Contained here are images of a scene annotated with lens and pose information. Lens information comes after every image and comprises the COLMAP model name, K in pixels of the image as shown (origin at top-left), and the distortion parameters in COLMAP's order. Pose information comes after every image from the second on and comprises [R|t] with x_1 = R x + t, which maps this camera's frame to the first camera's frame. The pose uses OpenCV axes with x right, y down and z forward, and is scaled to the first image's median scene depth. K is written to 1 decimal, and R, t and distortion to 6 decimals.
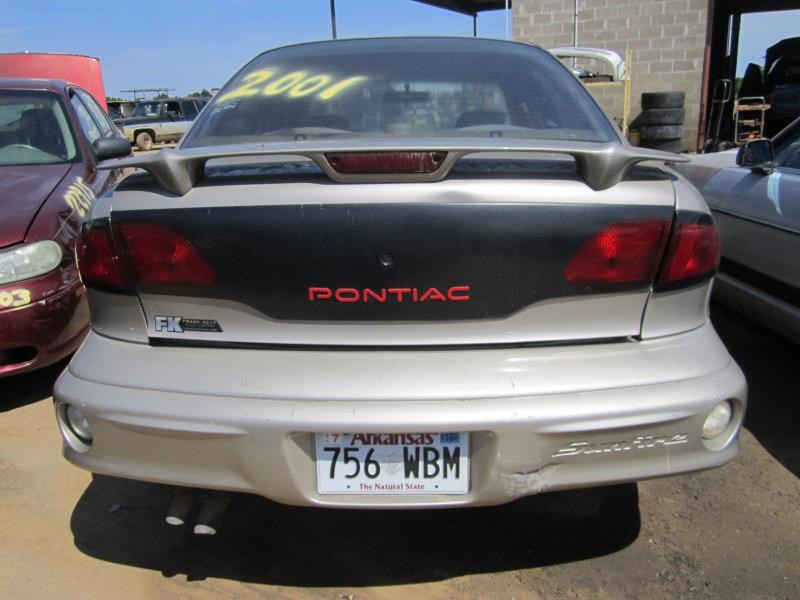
lens RADIAL K [[662.7, 0, 400.0], [0, 662.7, 300.0], [0, 0, 1]] dist [-0.032857, -0.013394]
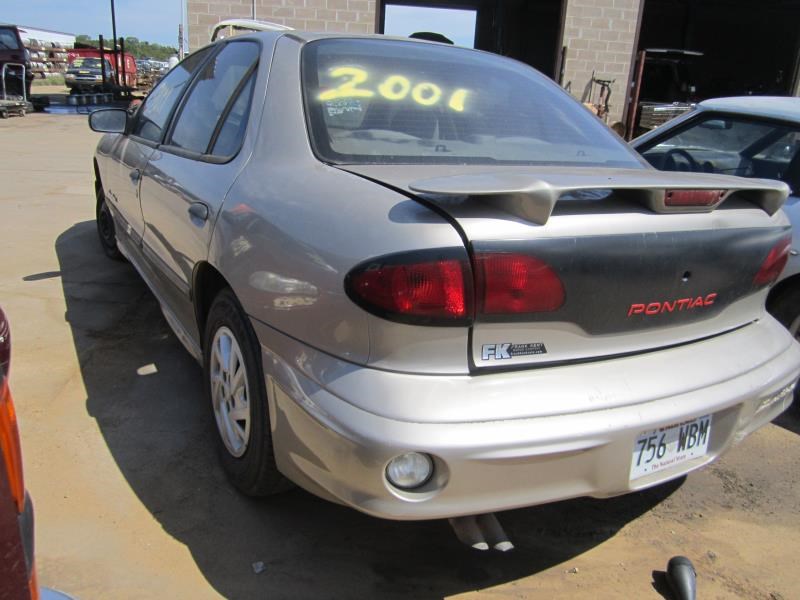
lens RADIAL K [[662.7, 0, 400.0], [0, 662.7, 300.0], [0, 0, 1]] dist [-0.032857, -0.013394]
pose [[0.844453, -0.081854, 0.529338, -1.050014], [0.055690, 0.996316, 0.065223, -0.120445], [-0.532726, -0.025599, 0.845900, 0.251256]]
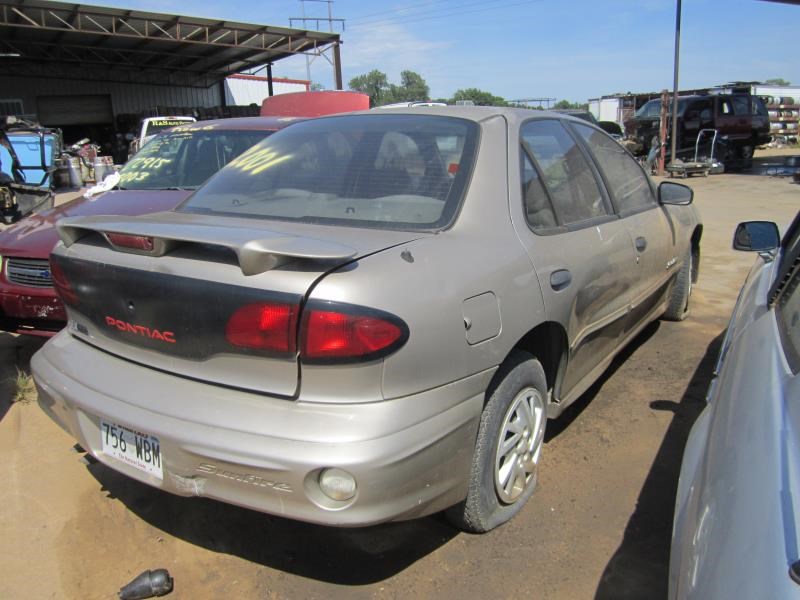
lens RADIAL K [[662.7, 0, 400.0], [0, 662.7, 300.0], [0, 0, 1]] dist [-0.032857, -0.013394]
pose [[0.839110, 0.139153, -0.525862, 1.193003], [-0.143835, 0.989077, 0.032214, -0.197772], [0.524600, 0.048607, 0.849960, 0.068942]]
